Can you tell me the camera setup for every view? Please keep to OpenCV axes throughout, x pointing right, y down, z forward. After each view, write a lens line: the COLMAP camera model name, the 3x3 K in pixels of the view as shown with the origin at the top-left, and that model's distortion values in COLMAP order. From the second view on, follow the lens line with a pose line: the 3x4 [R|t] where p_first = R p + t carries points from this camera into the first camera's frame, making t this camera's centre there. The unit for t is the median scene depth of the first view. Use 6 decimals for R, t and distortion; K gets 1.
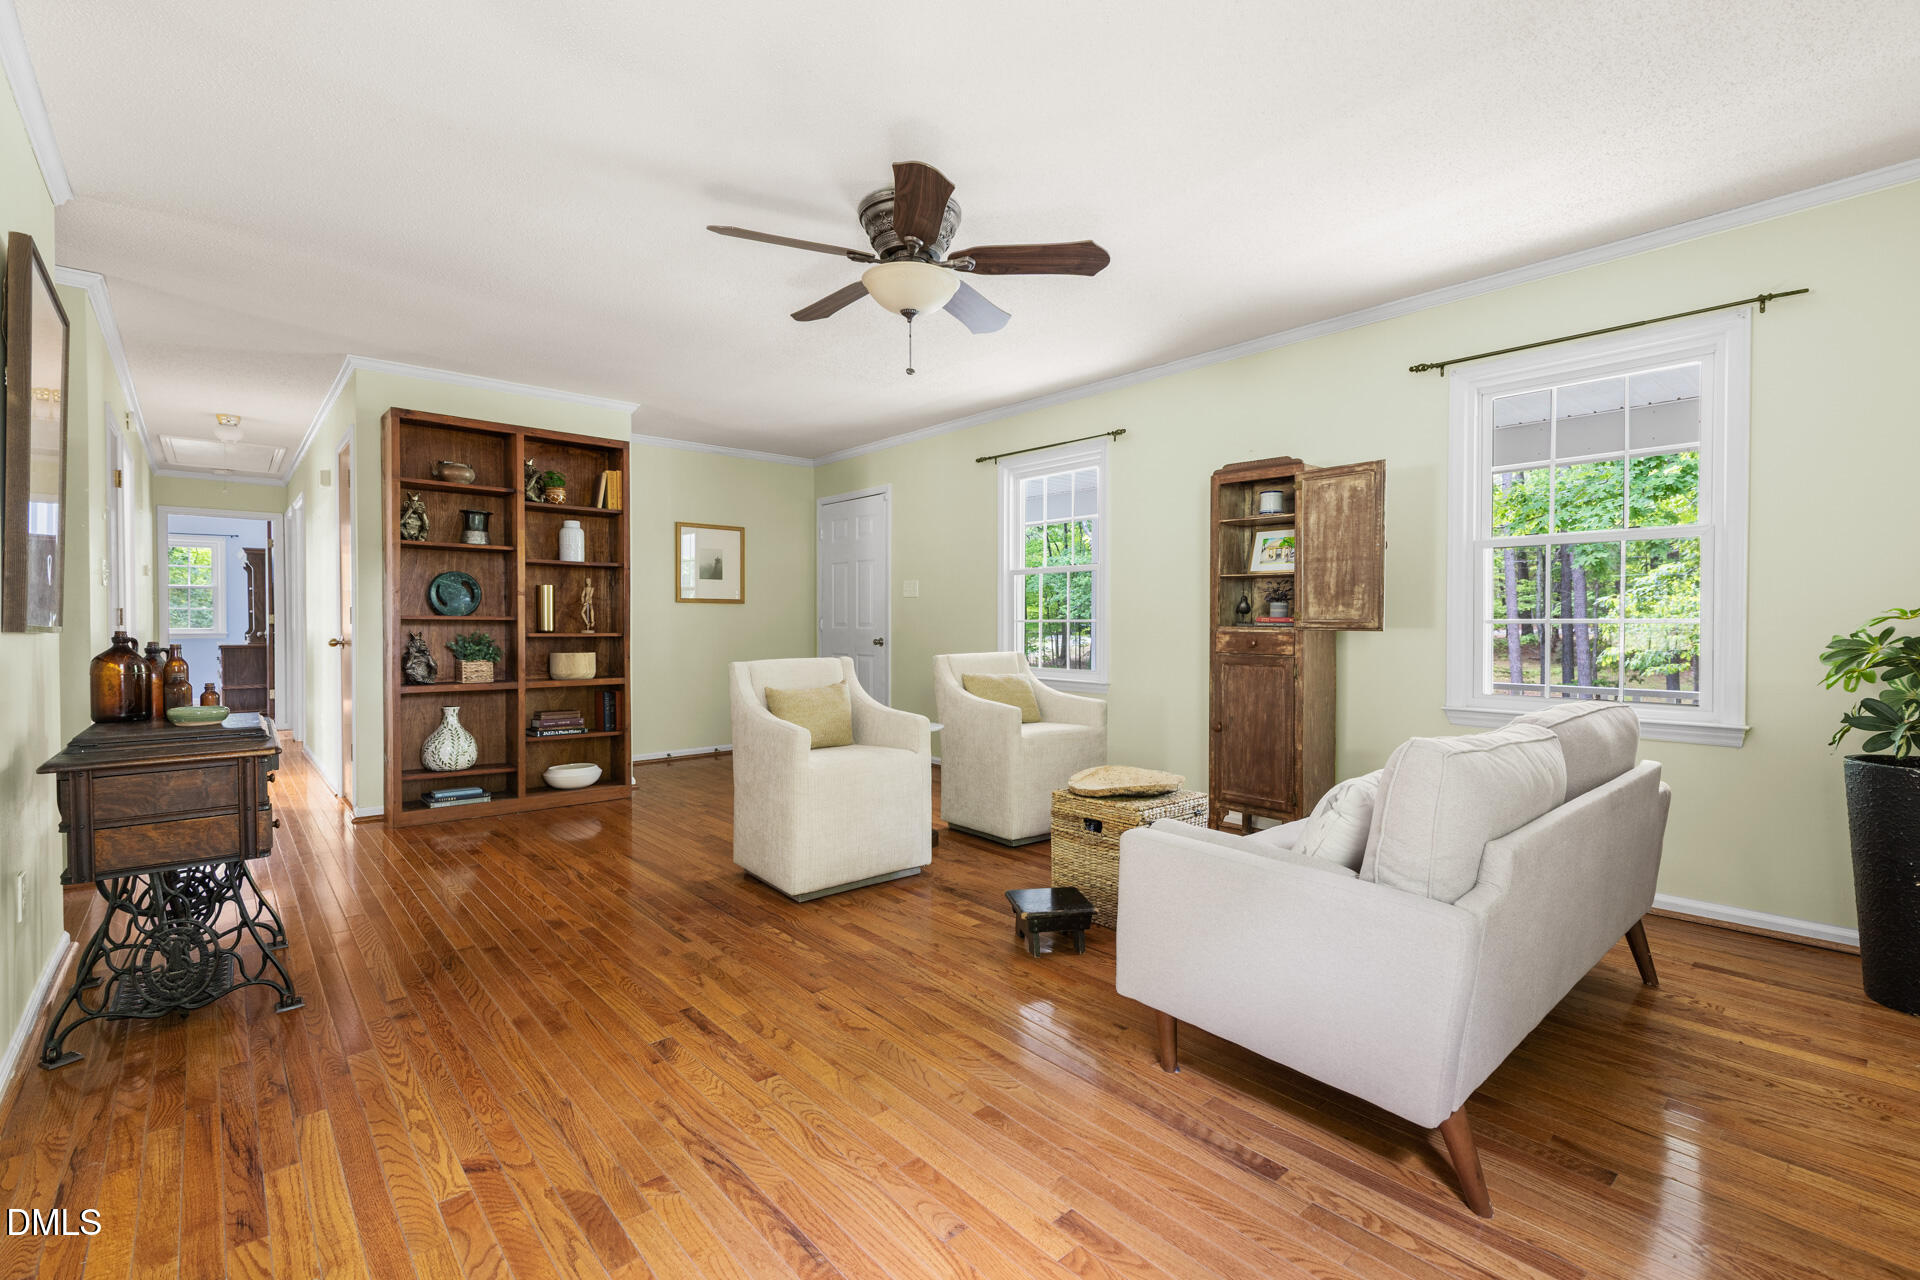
lens RADIAL K [[858.1, 0, 960.2], [0, 858.1, 635.5], [0, 0, 1]] dist [0.009761, 0.000021]
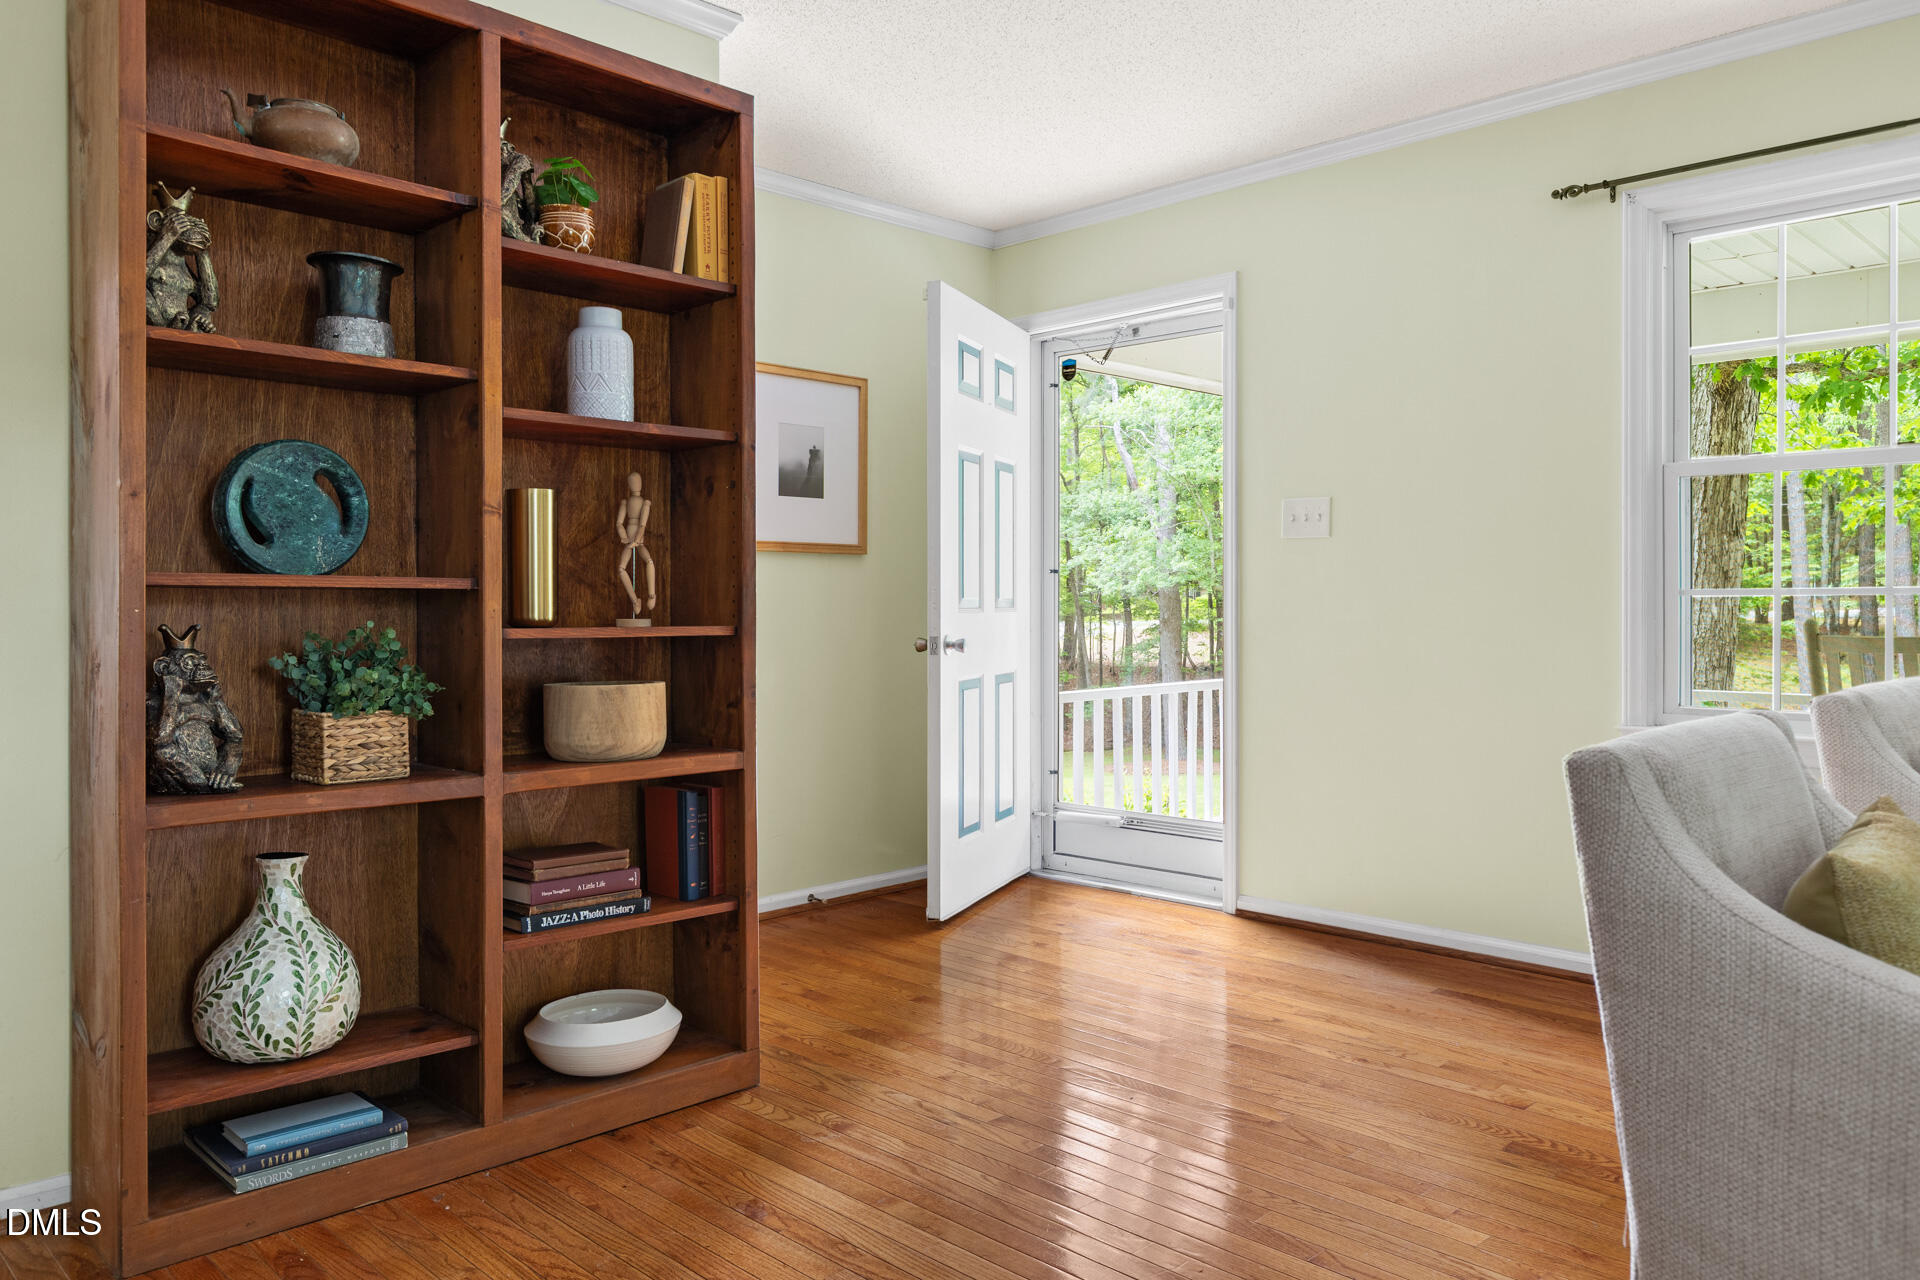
lens RADIAL K [[1353.2, 0, 966.9], [0, 1353.2, 612.0], [0, 0, 1]] dist [-0.004698, -0.001497]
pose [[0.997347, -0.002348, 0.072763, -0.382569], [0.002987, 0.999958, -0.008680, -0.004357], [-0.072739, 0.008874, 0.997312, 0.487849]]
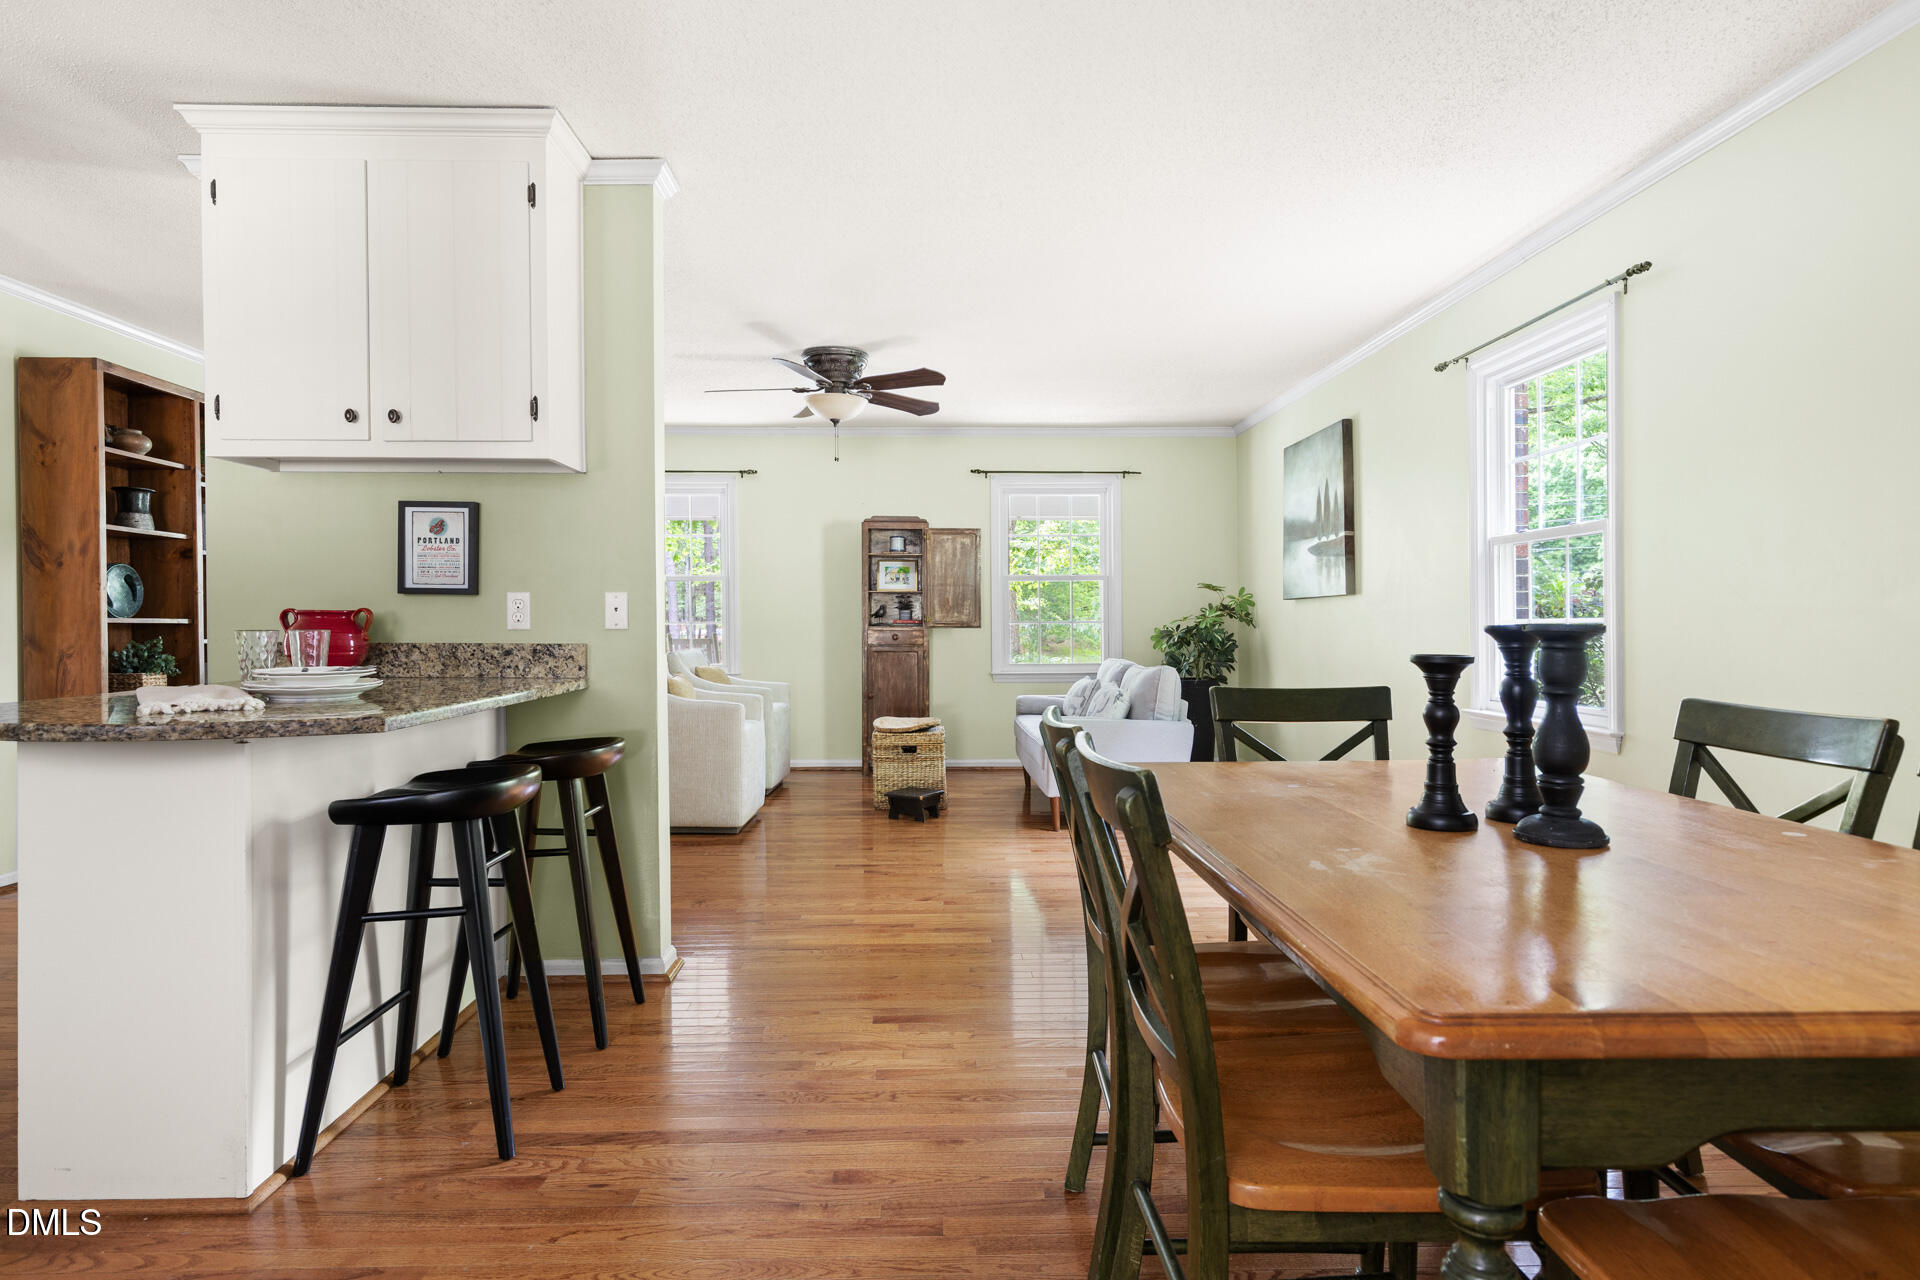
lens RADIAL K [[1063.2, 0, 944.7], [0, 1063.2, 631.3], [0, 0, 1]] dist [-0.000221, -0.000239]
pose [[0.643278, -0.009235, 0.765577, -0.872926], [0.015743, 0.999875, -0.001167, 0.001759], [-0.765471, 0.012803, 0.643343, -0.222920]]
